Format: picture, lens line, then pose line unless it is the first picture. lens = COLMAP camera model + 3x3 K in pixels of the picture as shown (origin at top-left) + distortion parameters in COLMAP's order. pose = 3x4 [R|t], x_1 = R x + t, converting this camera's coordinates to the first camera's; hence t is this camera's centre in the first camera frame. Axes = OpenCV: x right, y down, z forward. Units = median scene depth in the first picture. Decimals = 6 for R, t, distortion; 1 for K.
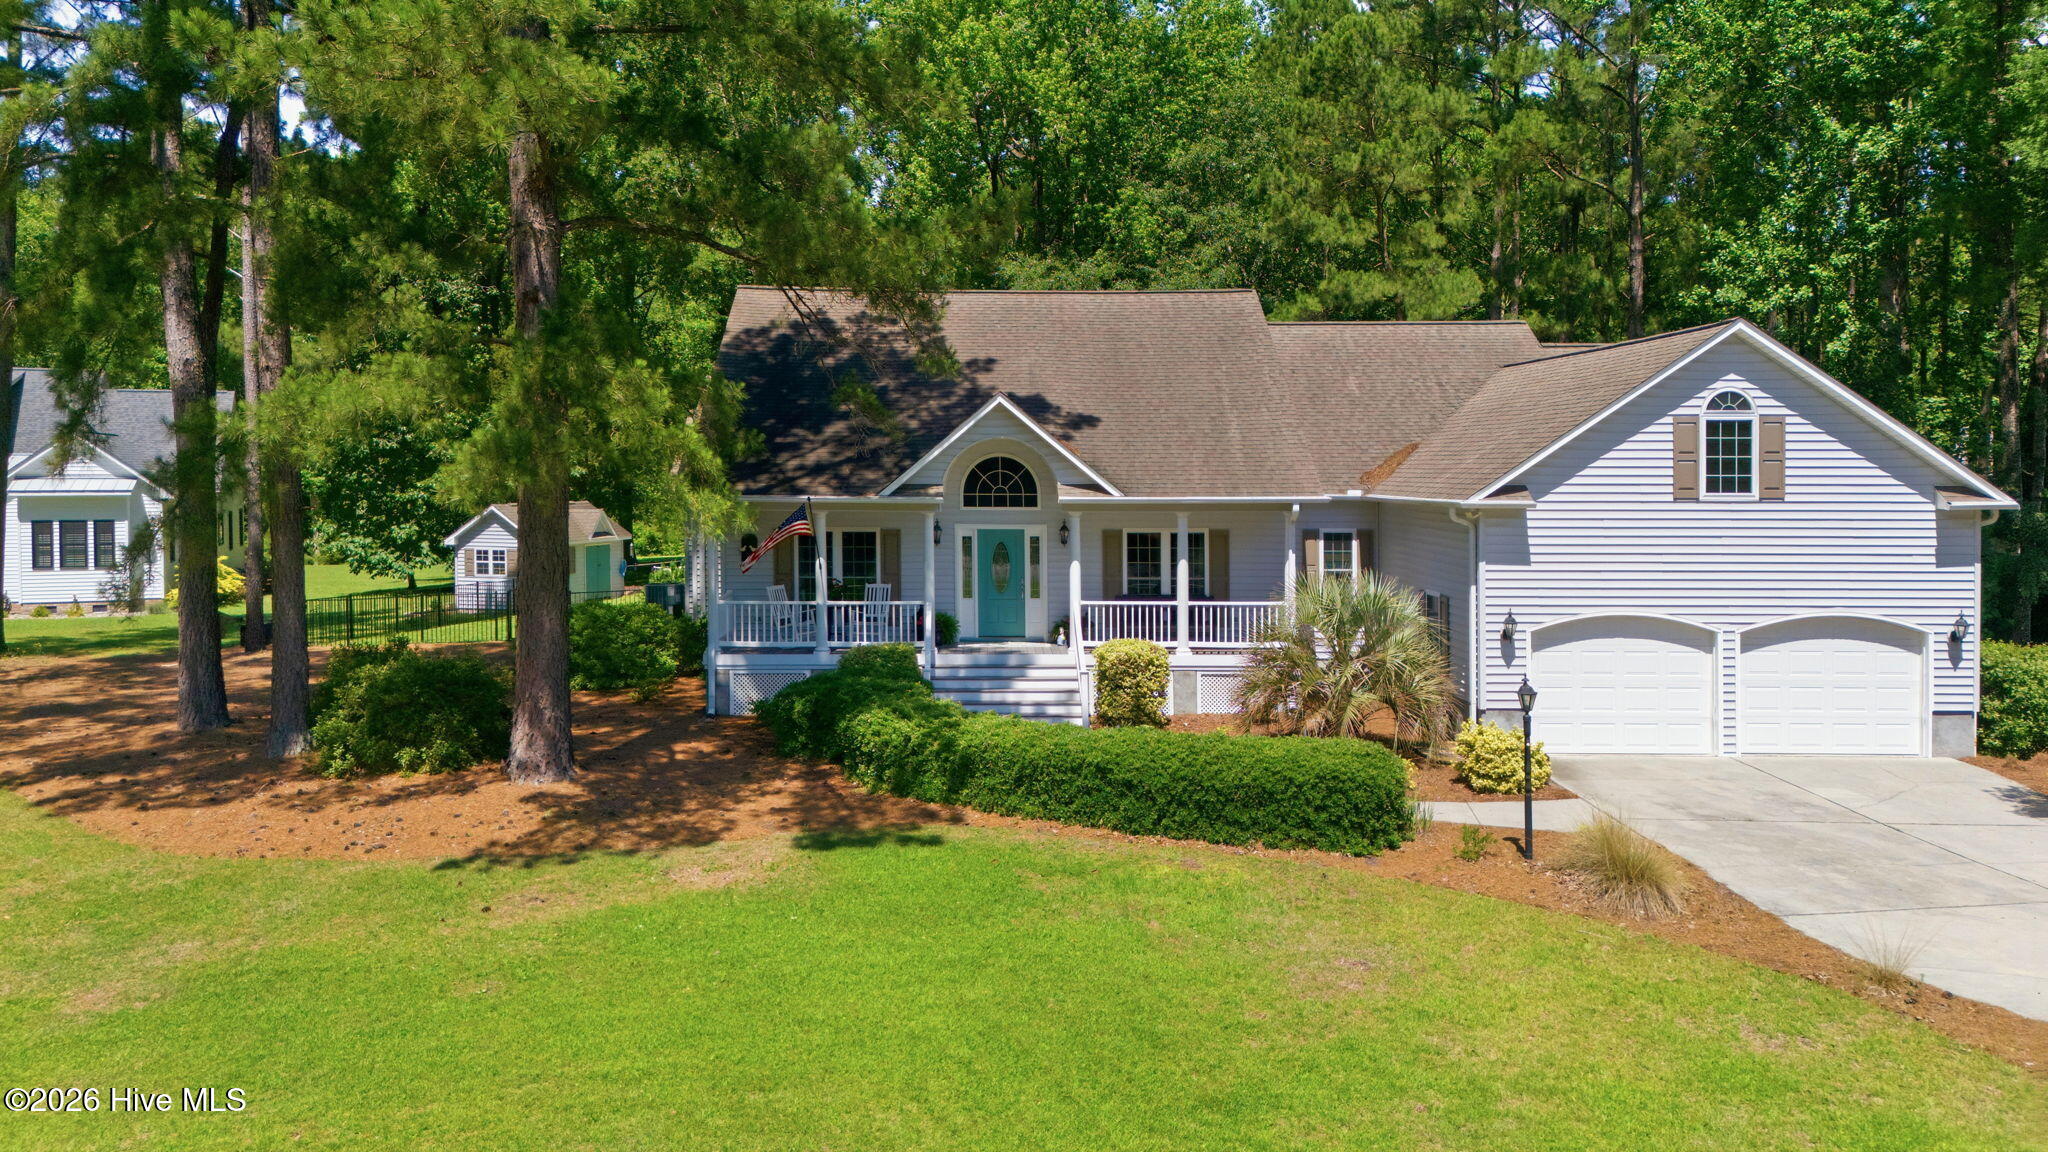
lens RADIAL K [[1386.0, 0, 1030.1], [0, 1386.0, 462.1], [0, 0, 1]] dist [0.055717, -0.039753]
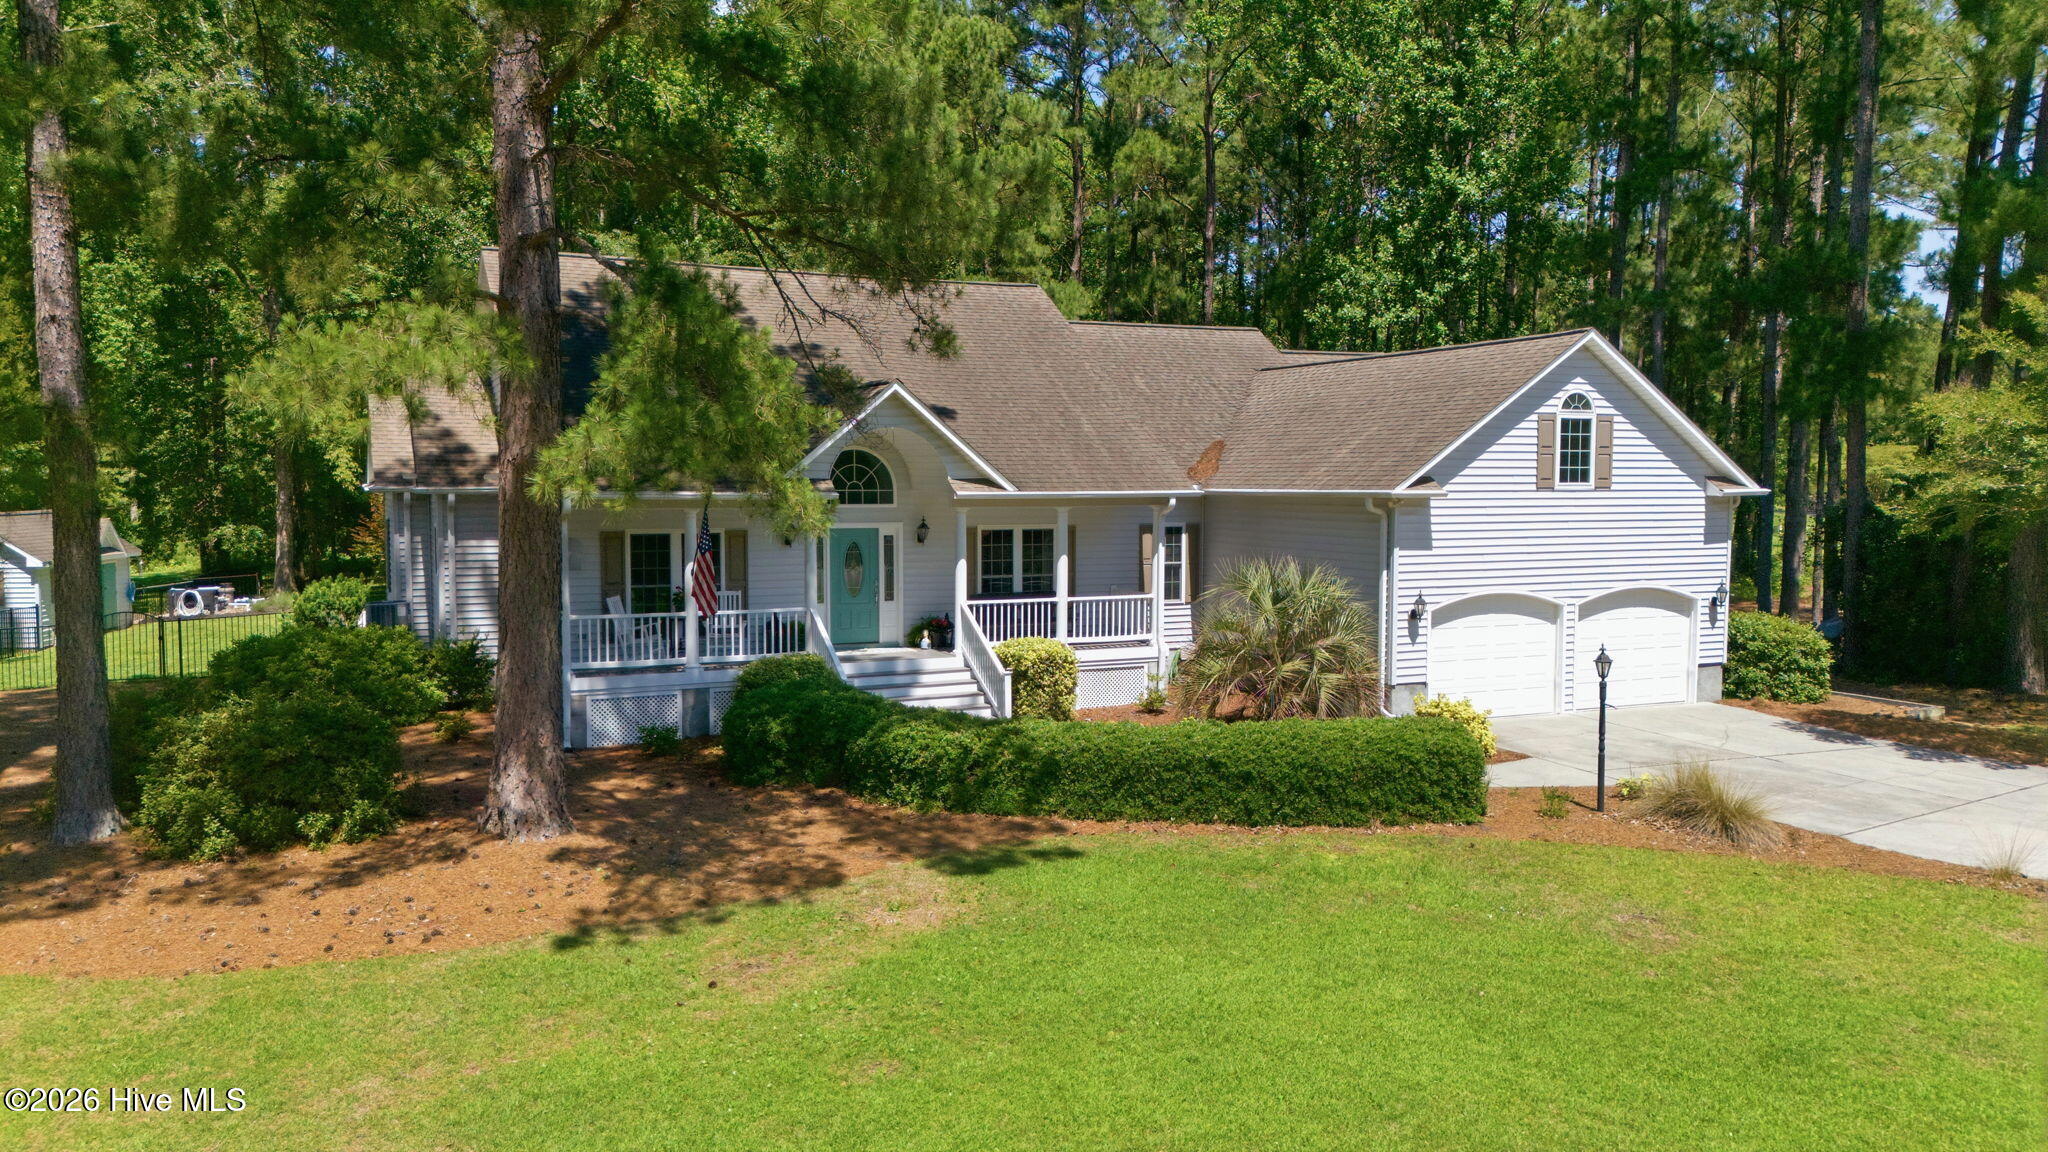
lens RADIAL K [[1386.0, 0, 1021.6], [0, 1386.0, 561.7], [0, 0, 1]] dist [0.055717, -0.039753]
pose [[0.922437, -0.024114, 0.385393, -0.351245], [-0.001345, 0.997842, 0.065653, 0.012173], [-0.386144, -0.061079, 0.920414, 0.128622]]
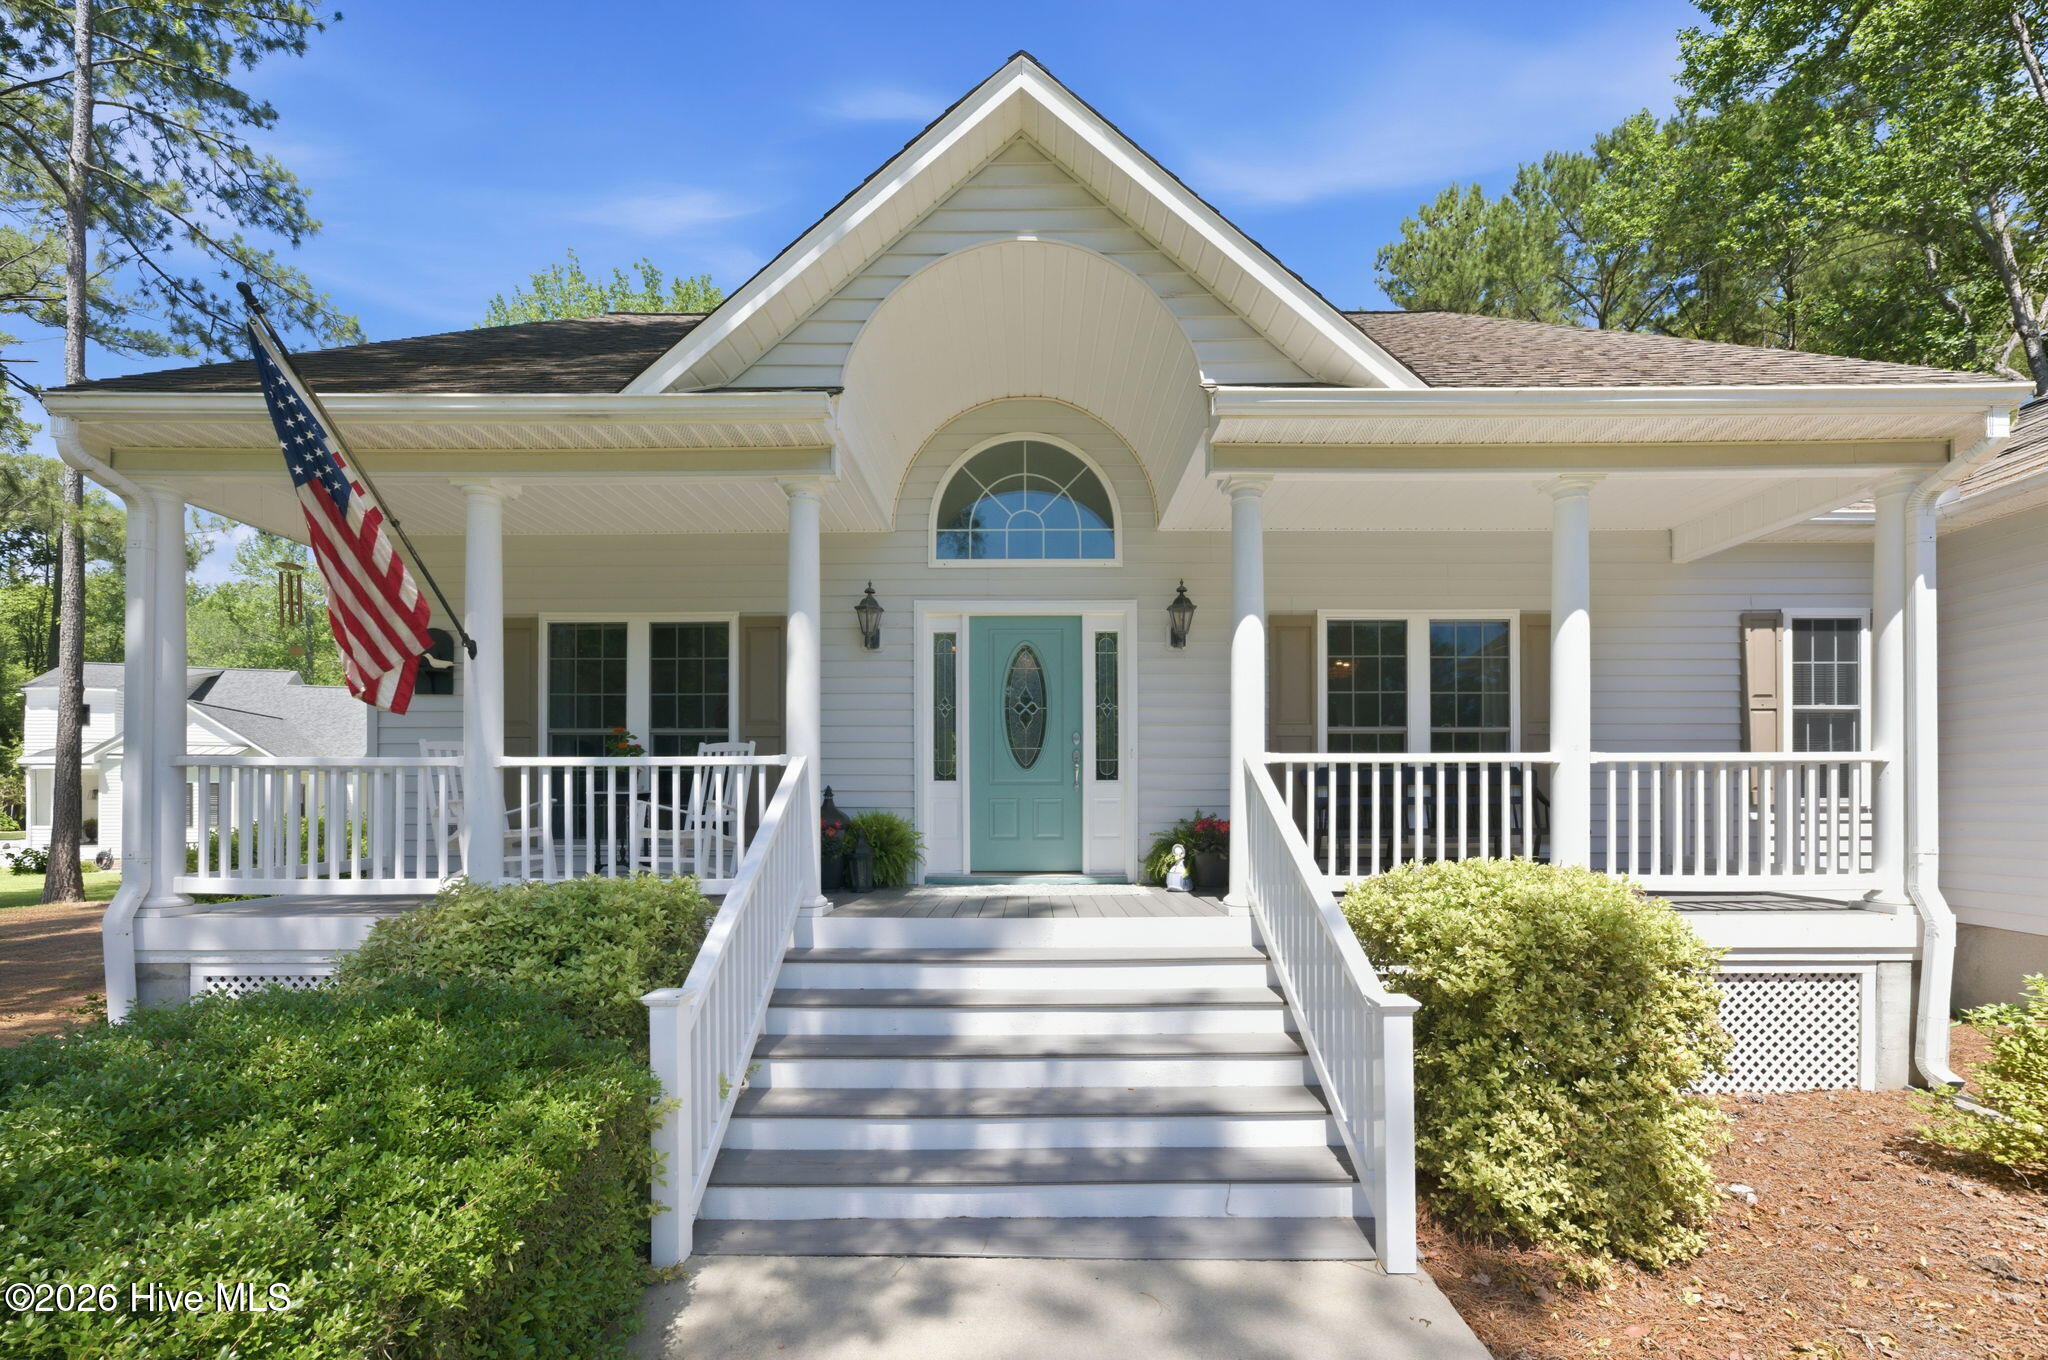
lens RADIAL K [[833.8, 0, 1045.6], [0, 833.8, 787.2], [0, 0, 1]] dist [-0.013325, -0.000363]
pose [[0.999942, -0.003813, -0.010075, -0.016326], [0.003799, 0.999992, -0.001371, 0.128372], [0.010080, 0.001333, 0.999948, 0.951746]]
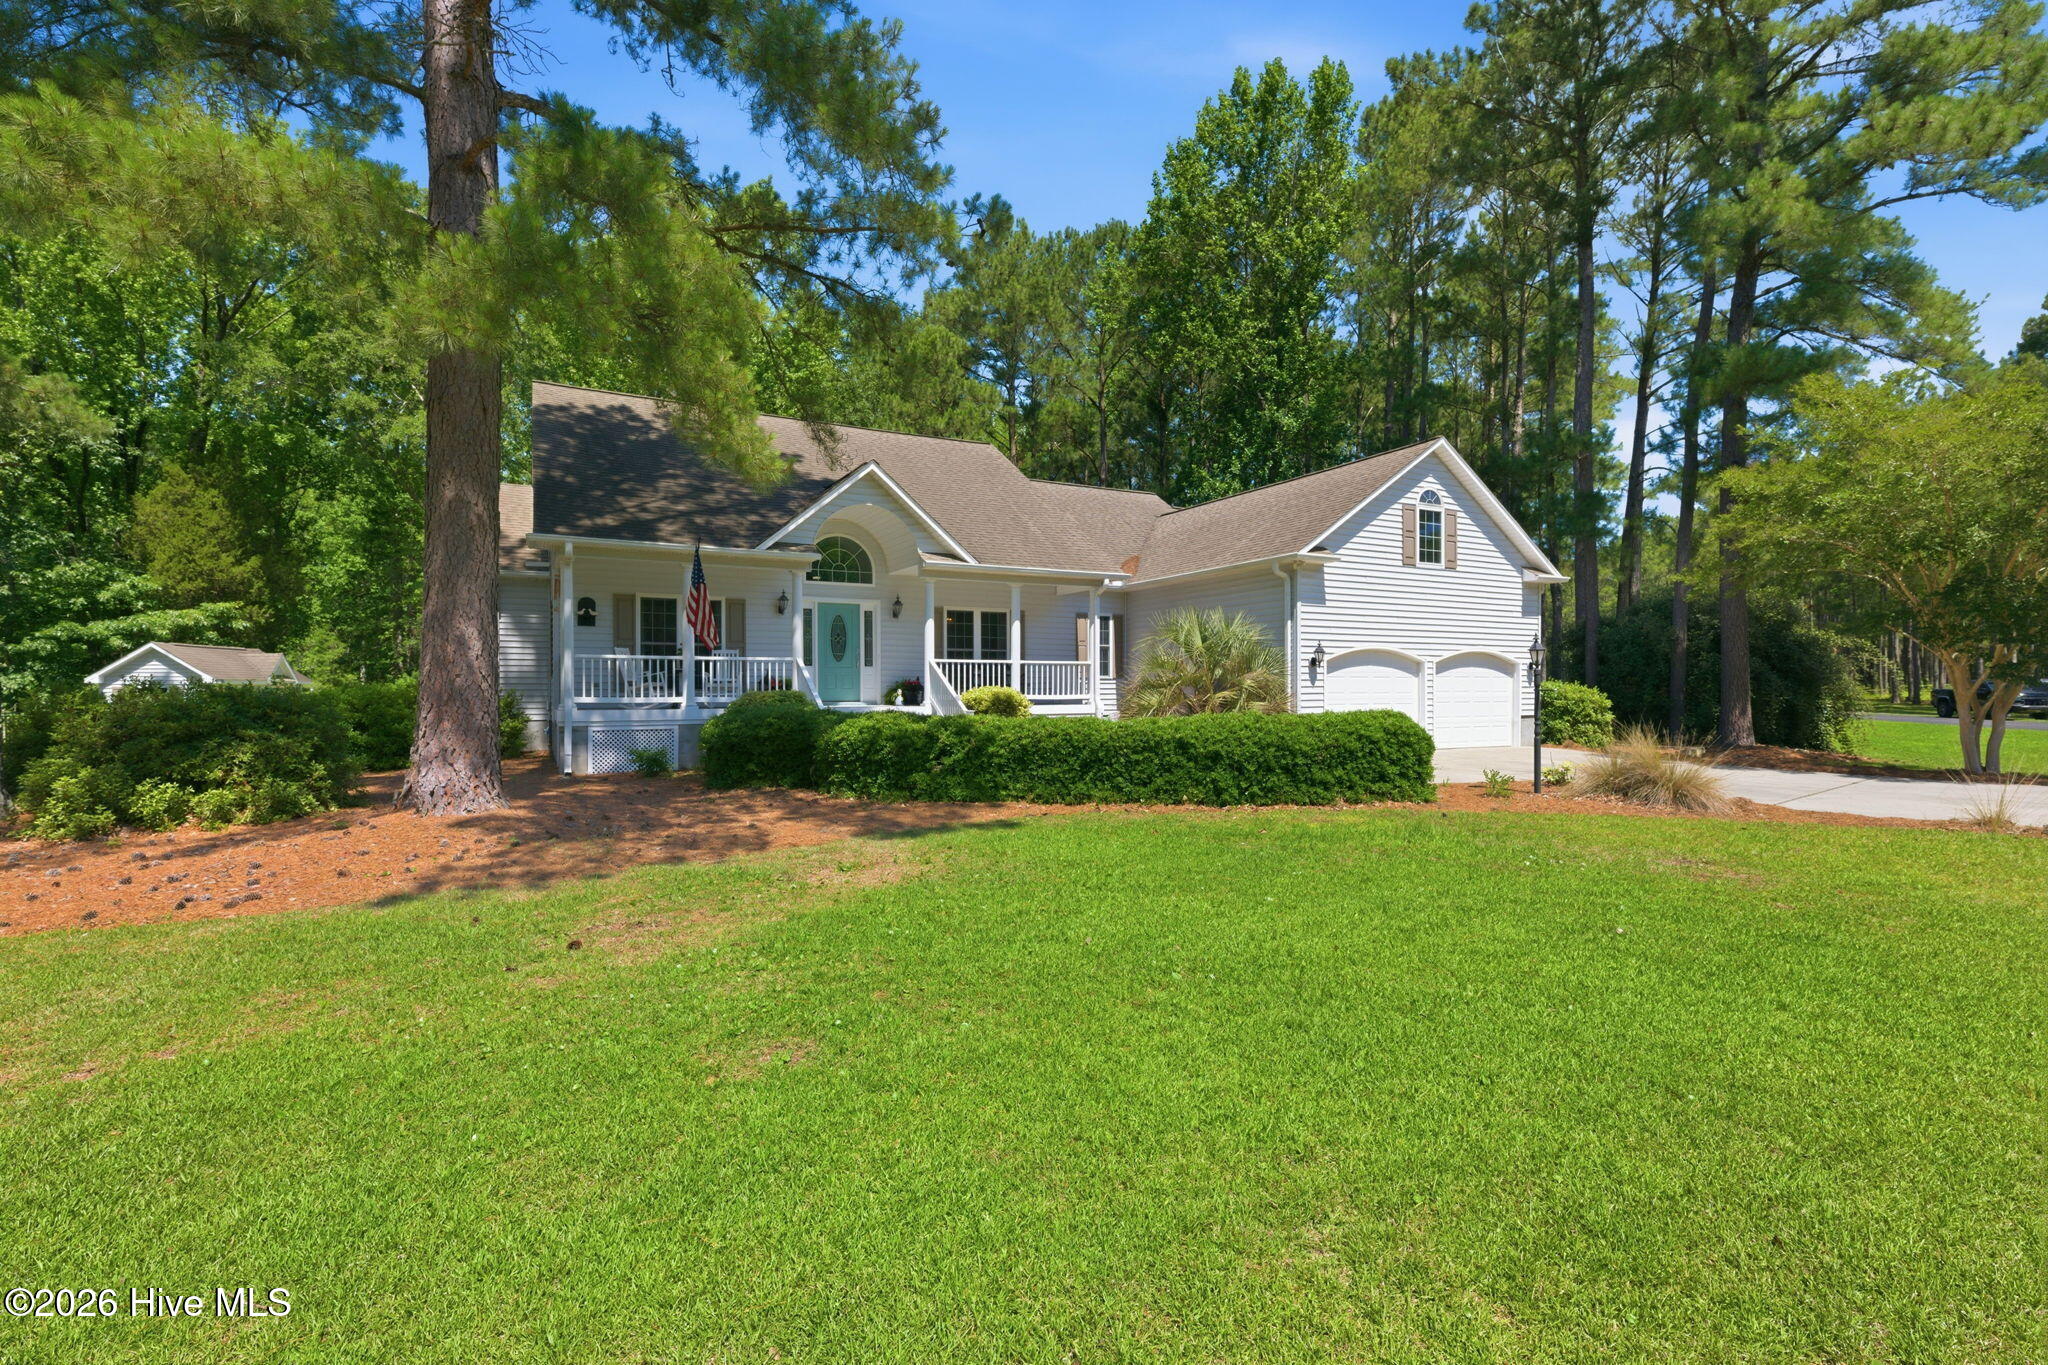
lens RADIAL K [[886.6, 0, 1028.6], [0, 886.6, 682.6], [0, 0, 1]] dist [-0.005051, 0.000267]
pose [[0.895795, -0.002510, 0.444460, -0.252888], [0.000512, 0.999989, 0.004615, 0.137586], [-0.444467, -0.003906, 0.895787, 0.387169]]
